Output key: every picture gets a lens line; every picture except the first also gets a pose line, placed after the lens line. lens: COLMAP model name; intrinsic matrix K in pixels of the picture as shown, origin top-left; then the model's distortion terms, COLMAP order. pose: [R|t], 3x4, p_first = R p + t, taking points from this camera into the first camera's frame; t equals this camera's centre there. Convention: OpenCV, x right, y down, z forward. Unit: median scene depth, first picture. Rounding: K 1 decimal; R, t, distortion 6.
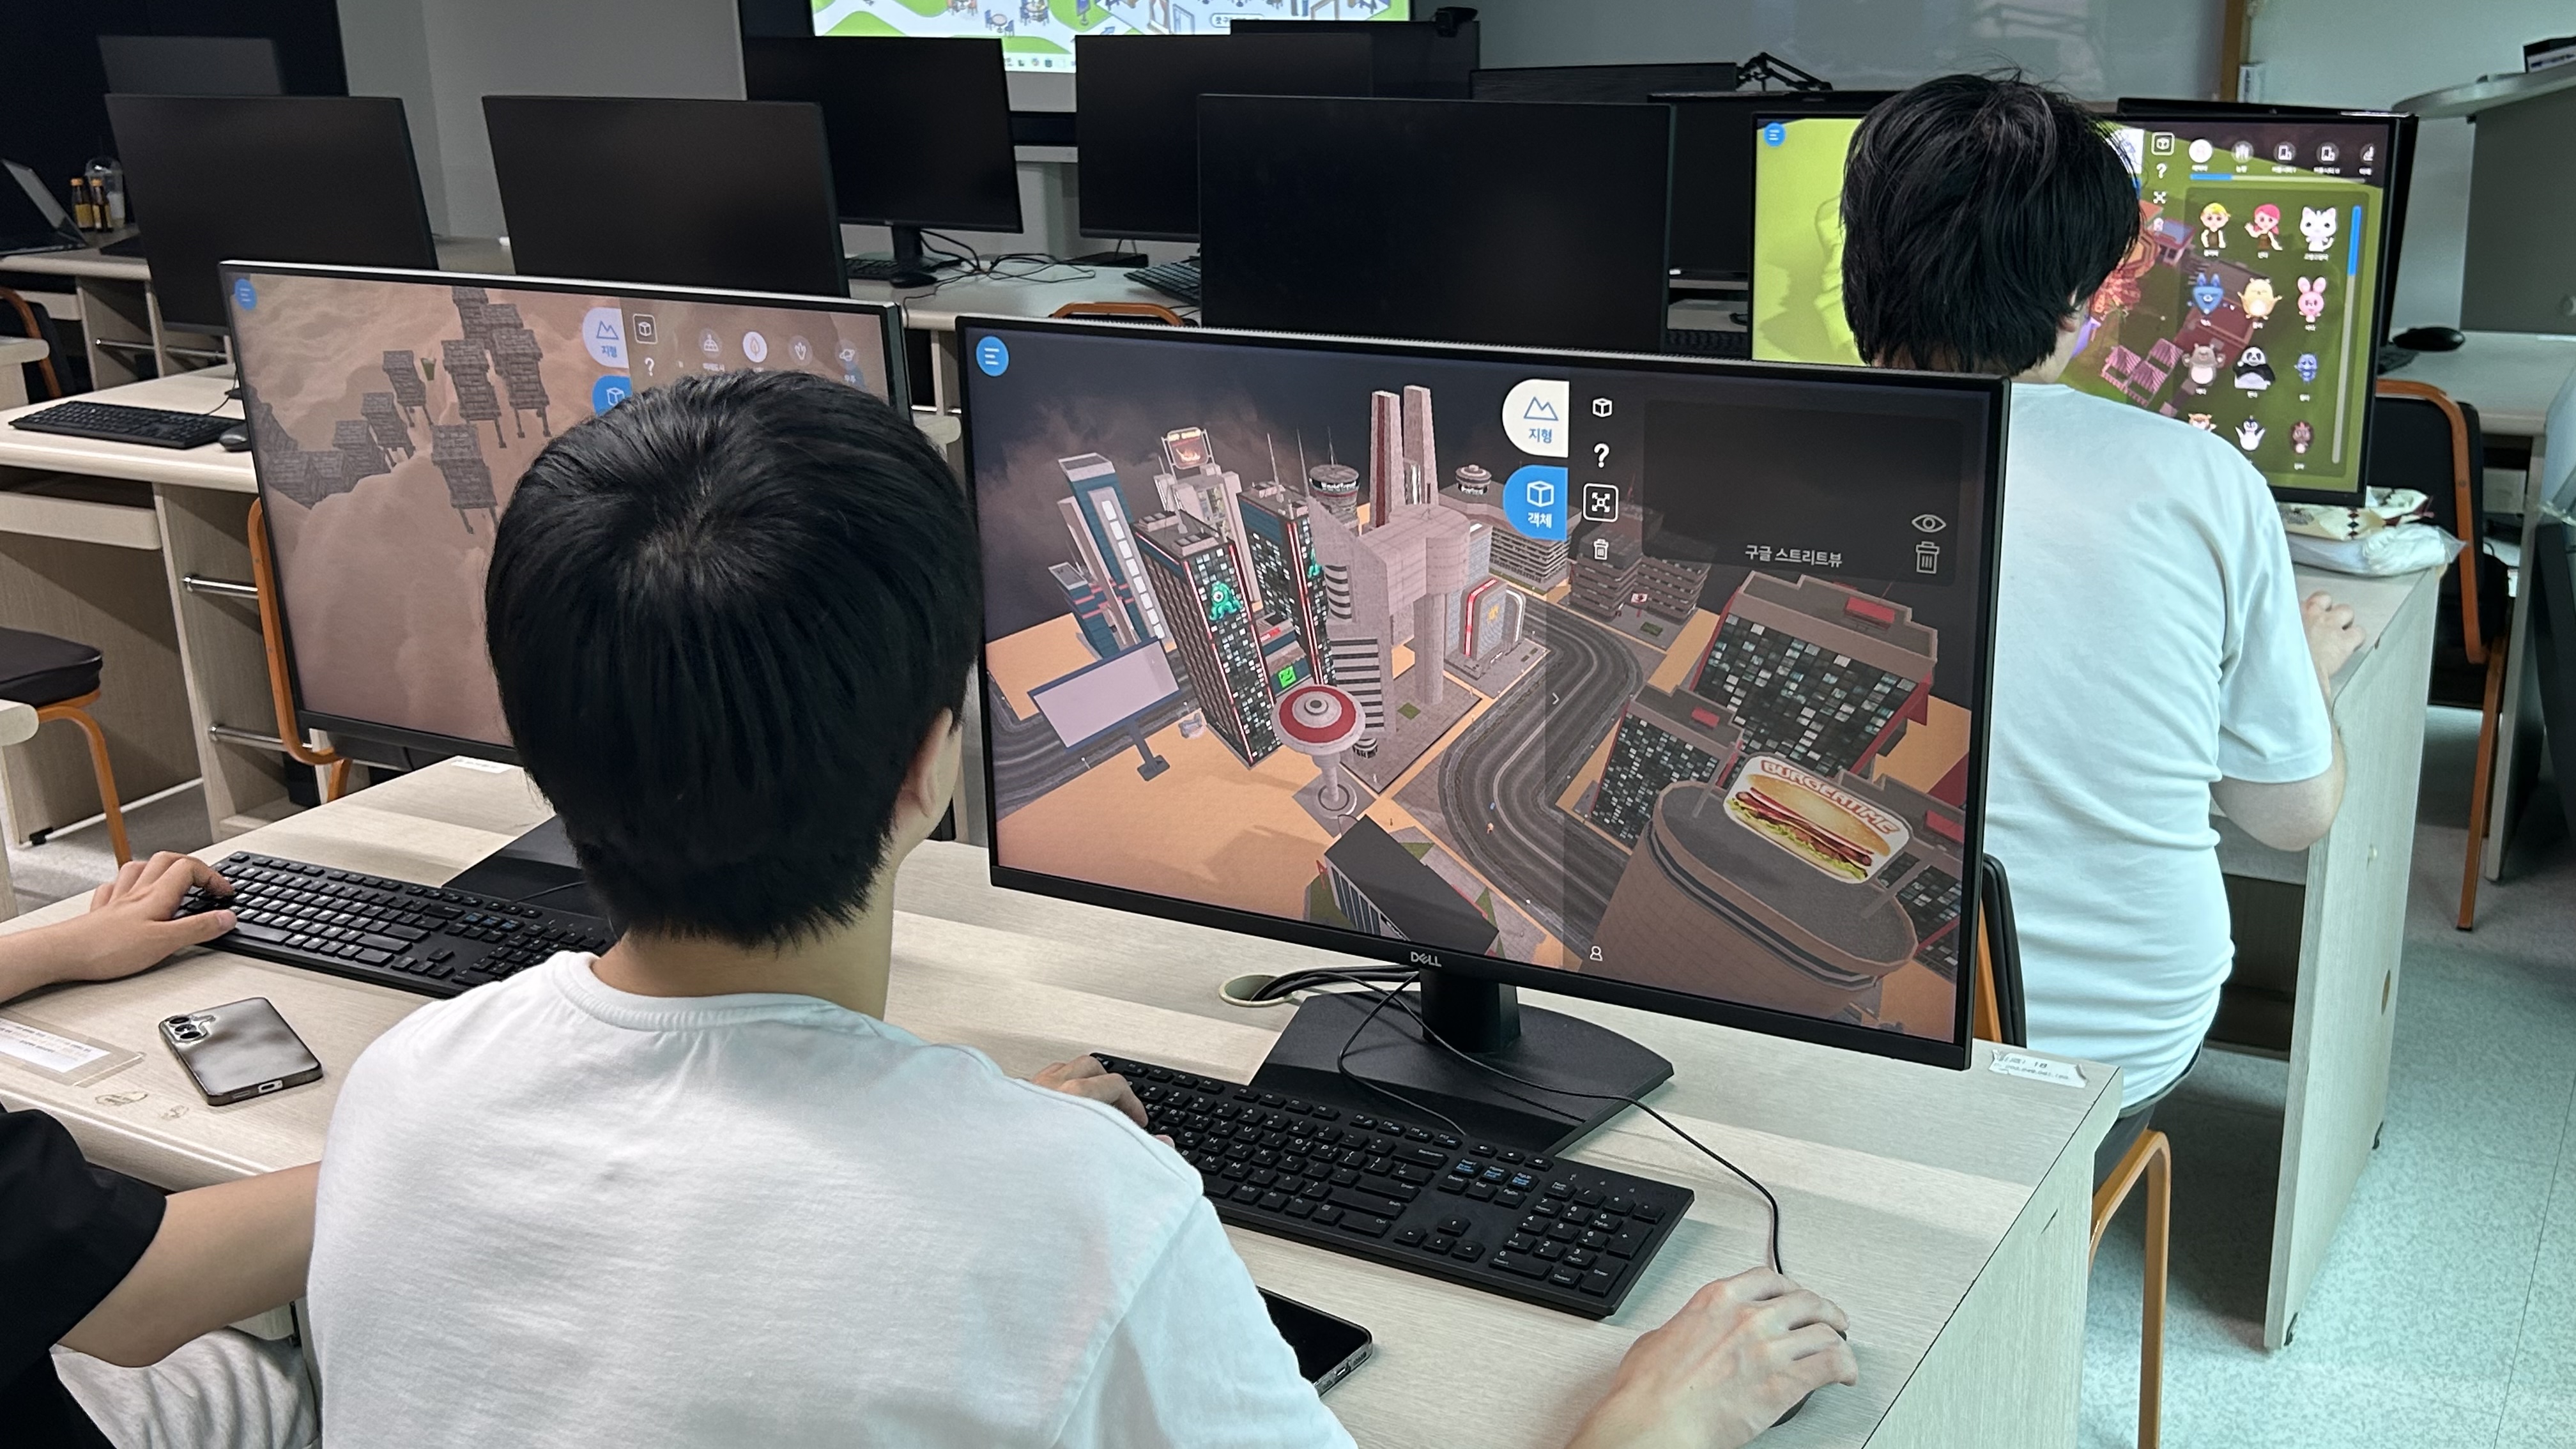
lens RADIAL K [[2648.0, 0, 1278.5], [0, 2648.0, 716.7], [0, 0, 1]] dist [0.026615, 0.000000]
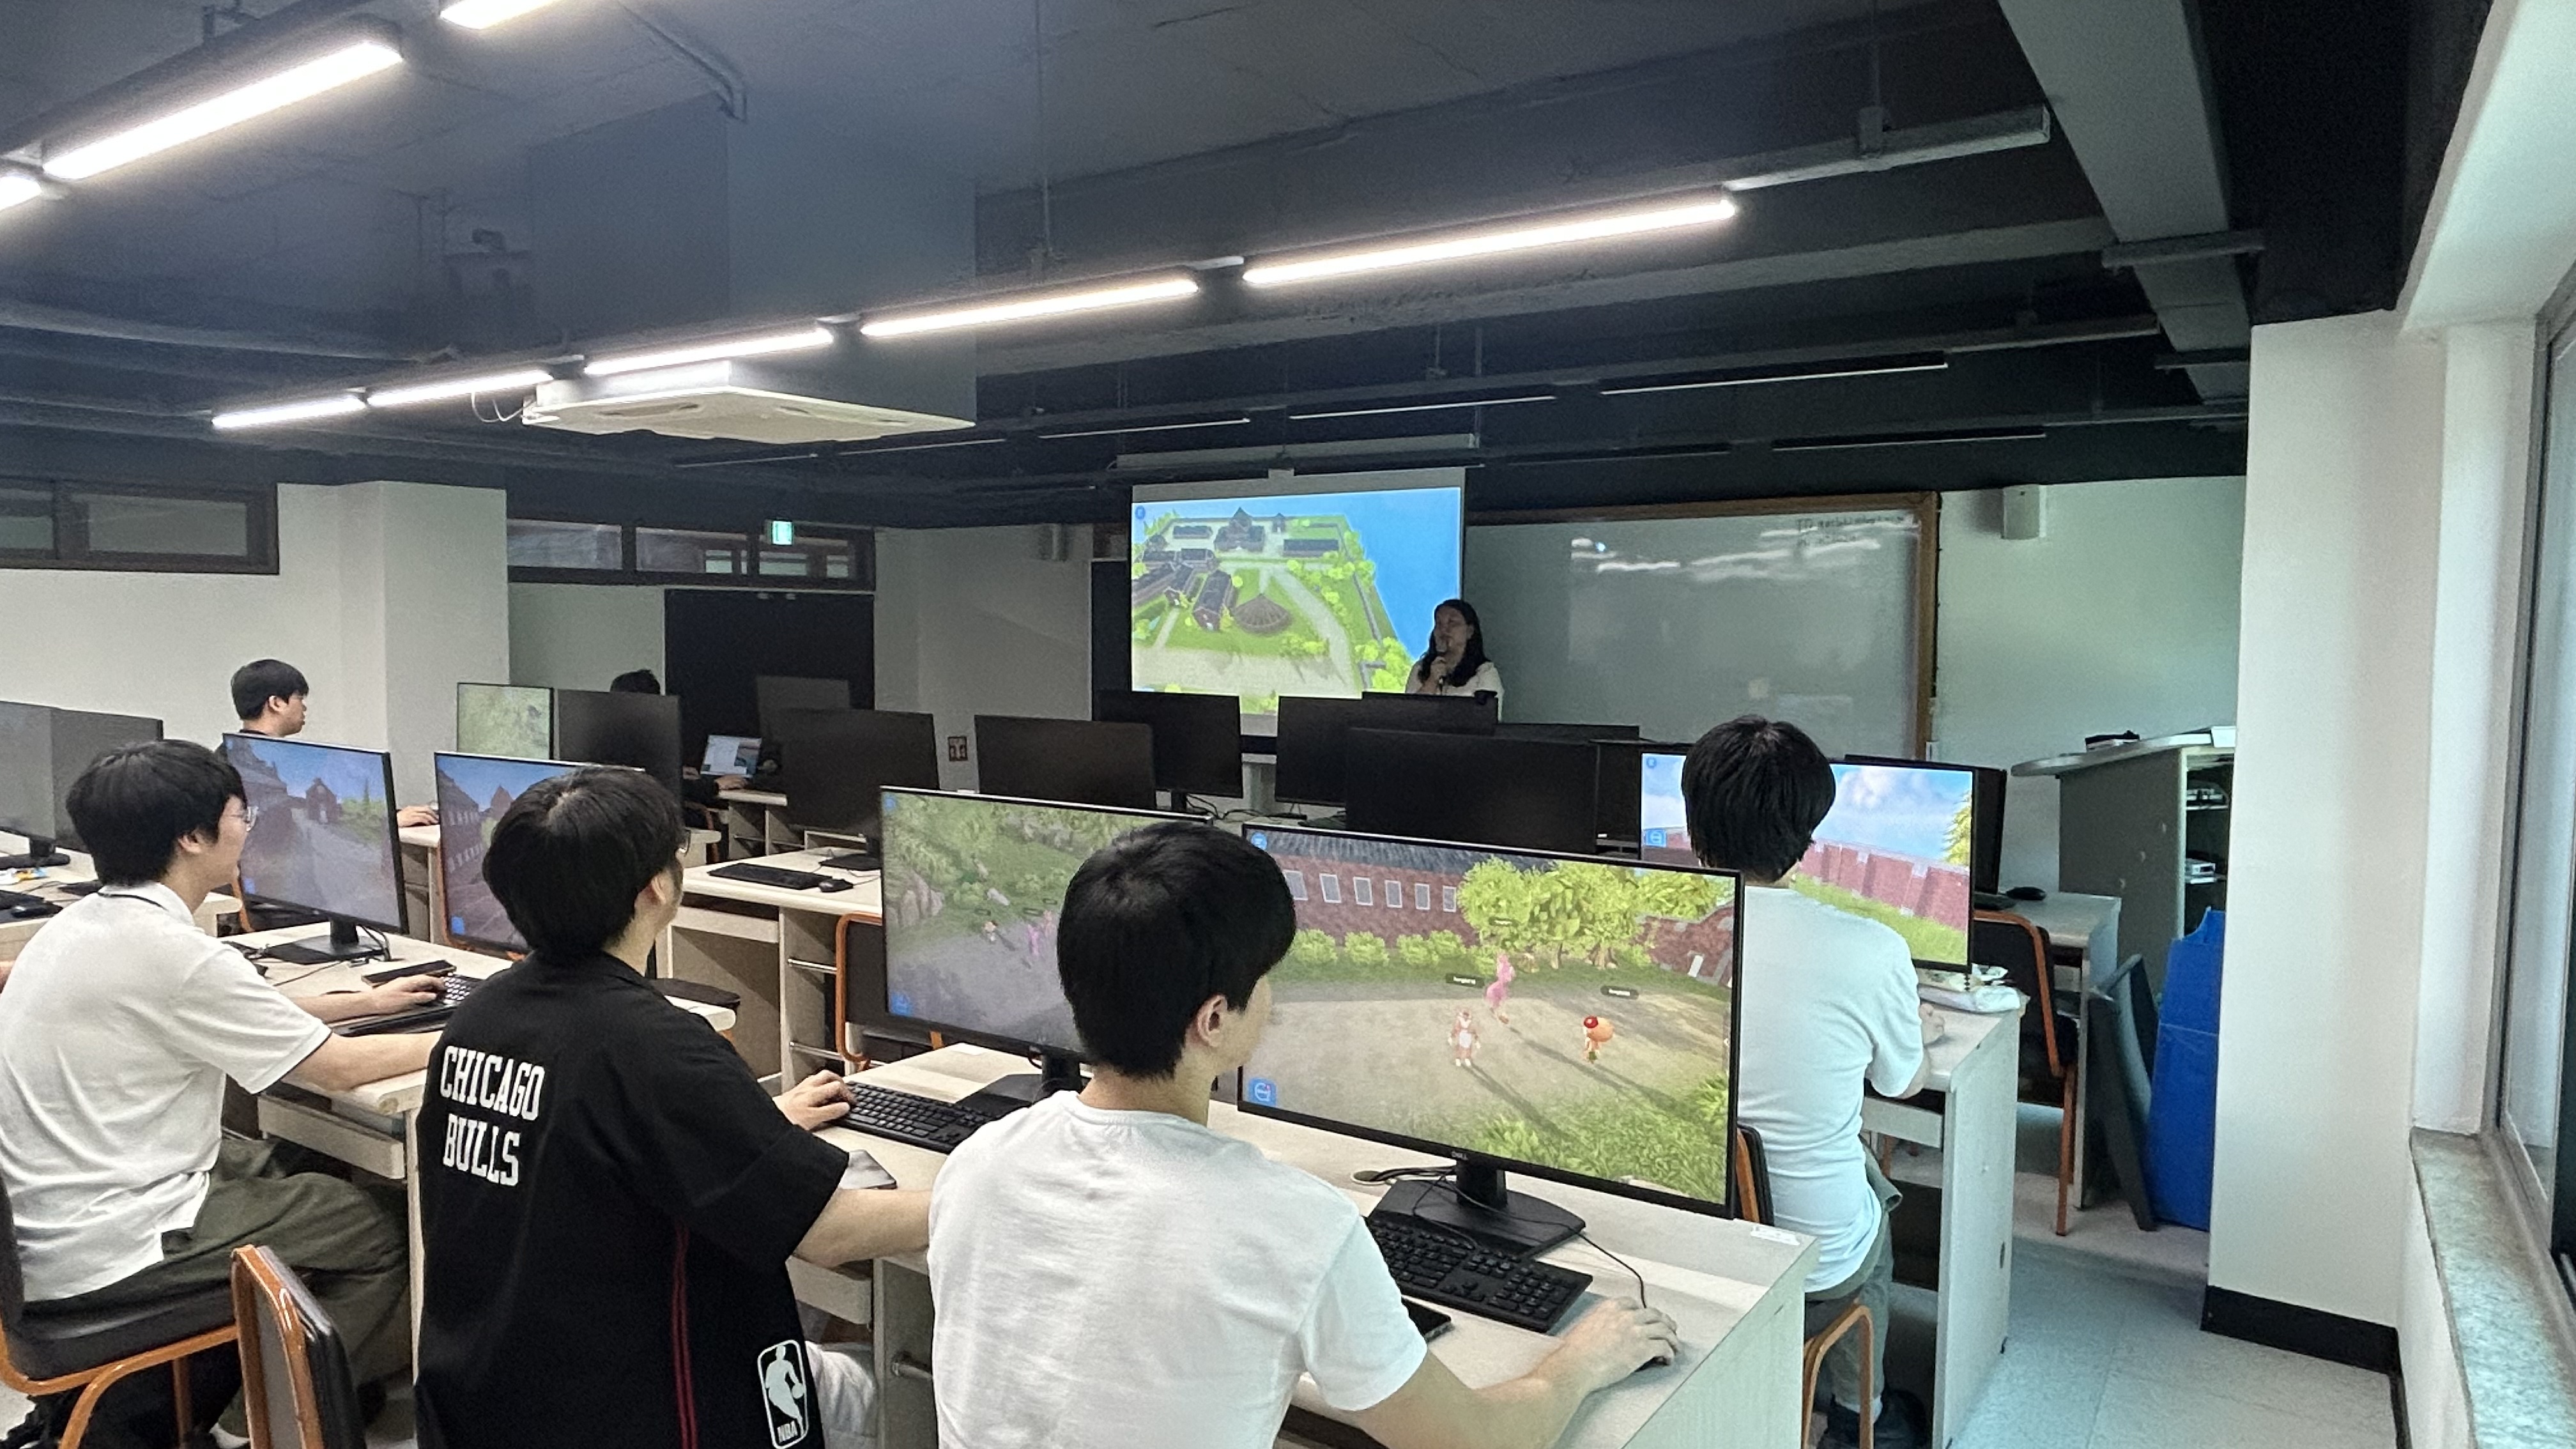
lens RADIAL K [[1559.1, 0, 1280.5], [0, 1559.1, 712.9], [0, 0, 1]] dist [-0.005766, -0.001454]
pose [[0.996960, 0.043539, -0.064622, -0.009042], [-0.057777, 0.969508, -0.238152, 0.030181], [0.052283, 0.241161, 0.969076, -0.115479]]
